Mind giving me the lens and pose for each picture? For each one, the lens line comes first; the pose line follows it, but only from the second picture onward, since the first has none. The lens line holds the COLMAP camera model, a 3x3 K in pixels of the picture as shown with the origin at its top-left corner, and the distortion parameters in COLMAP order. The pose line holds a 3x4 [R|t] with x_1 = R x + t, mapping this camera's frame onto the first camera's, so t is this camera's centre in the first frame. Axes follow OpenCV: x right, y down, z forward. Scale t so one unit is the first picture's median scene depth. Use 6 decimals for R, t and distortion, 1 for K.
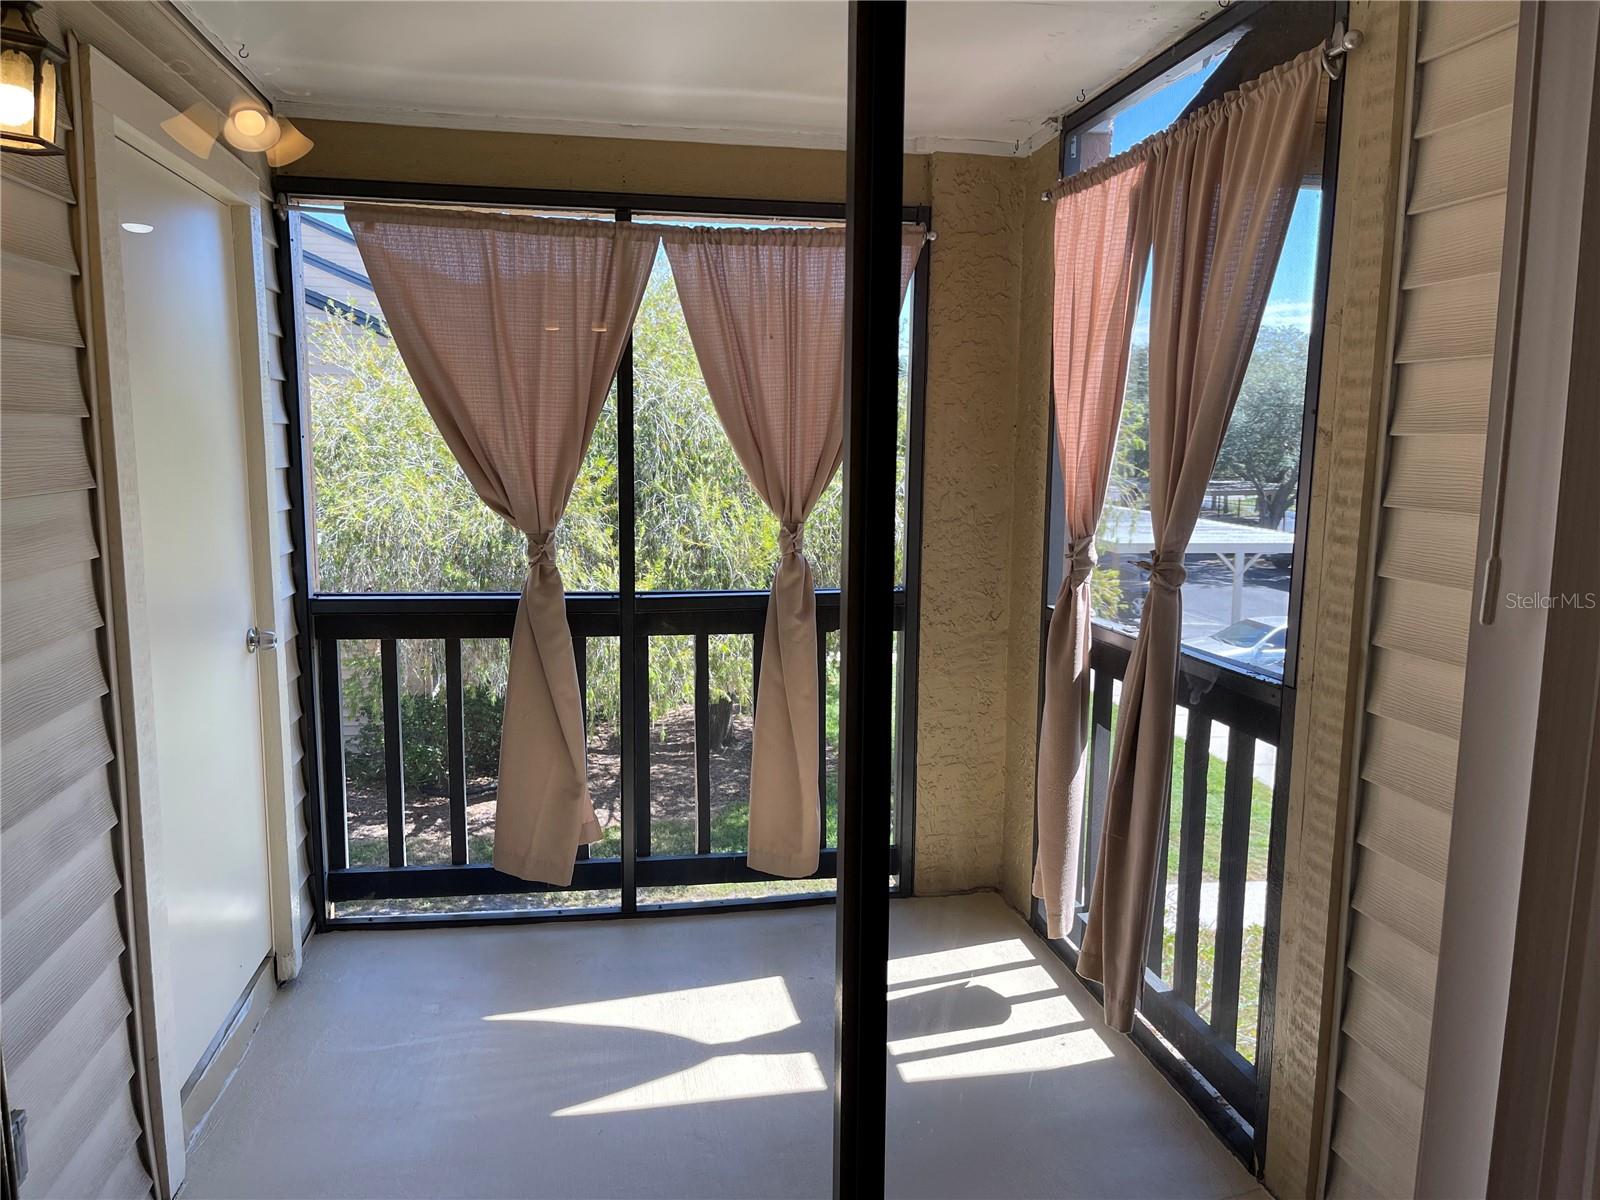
lens RADIAL K [[1217.8, 0, 800.4], [0, 1217.8, 604.0], [0, 0, 1]] dist [0.055228, -0.066943]
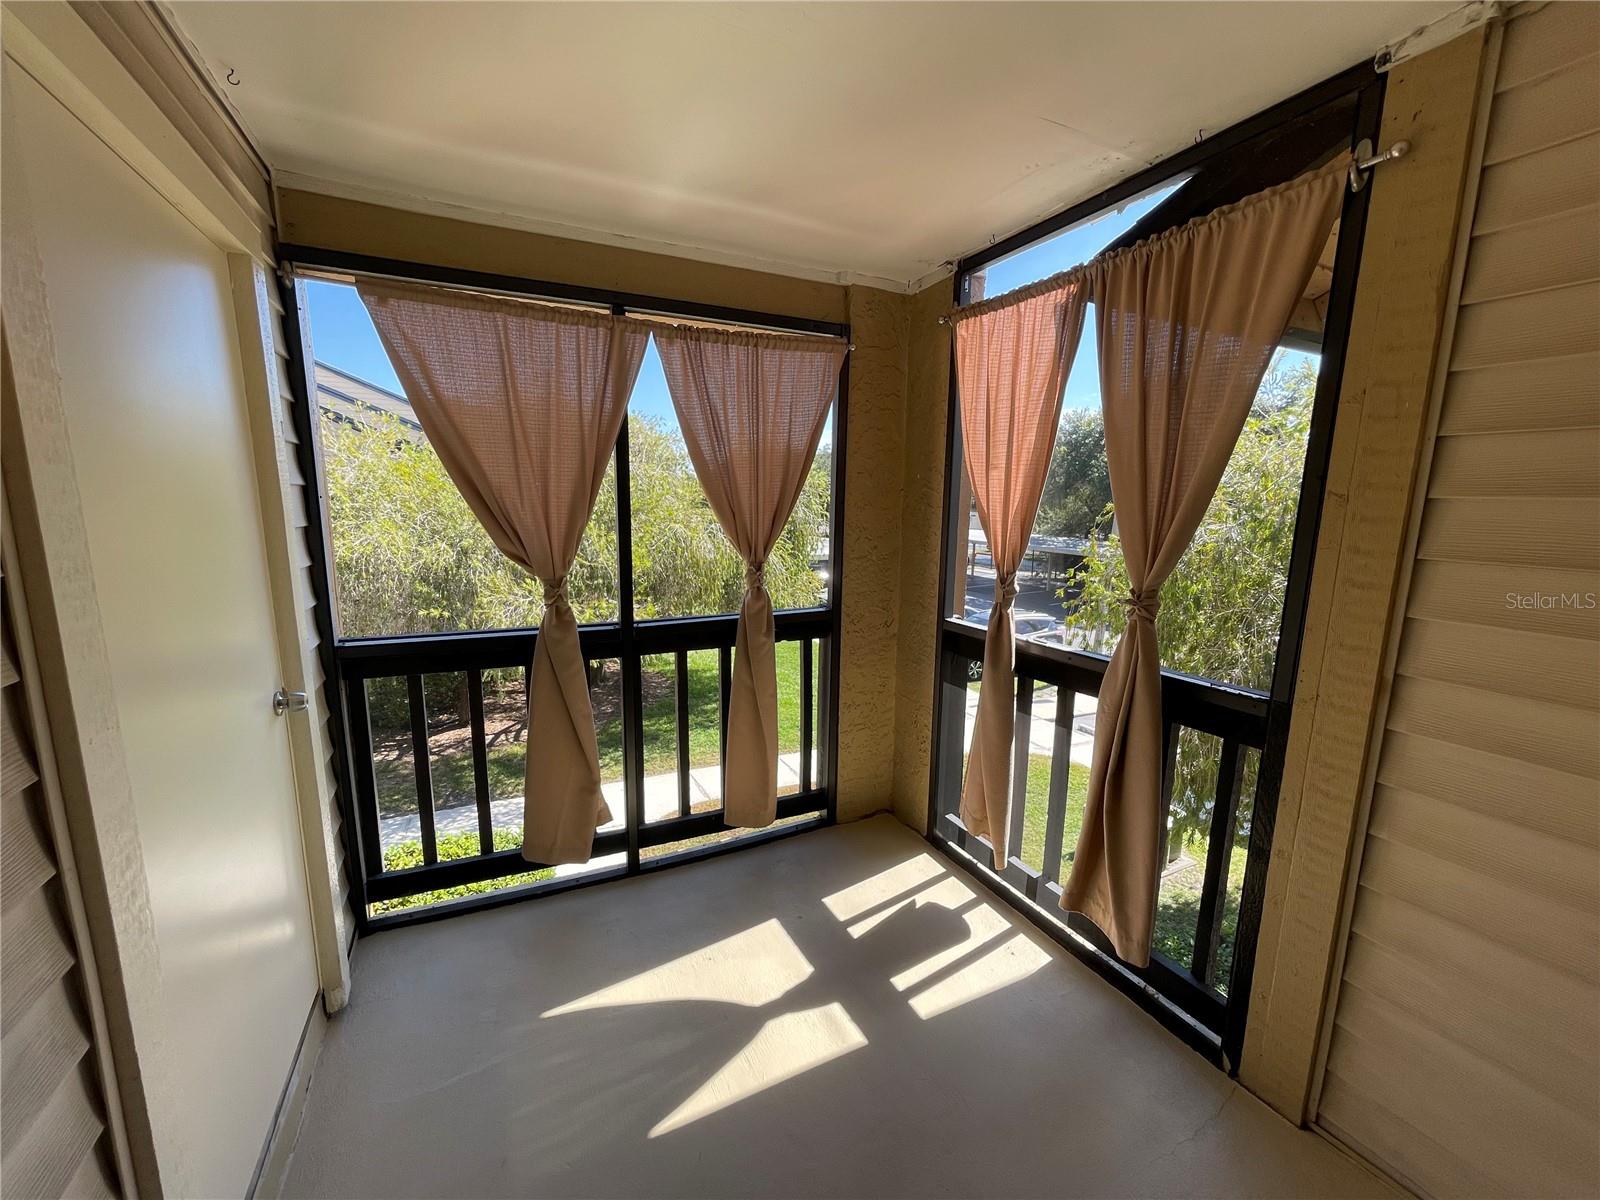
lens RADIAL K [[645.3, 0, 798.2], [0, 645.3, 604.6], [0, 0, 1]] dist [-0.003437, 0.000757]
pose [[0.961820, -0.043427, 0.270216, -0.158367], [0.035588, 0.998793, 0.033843, -0.046023], [-0.271359, -0.022934, 0.962205, 0.339290]]
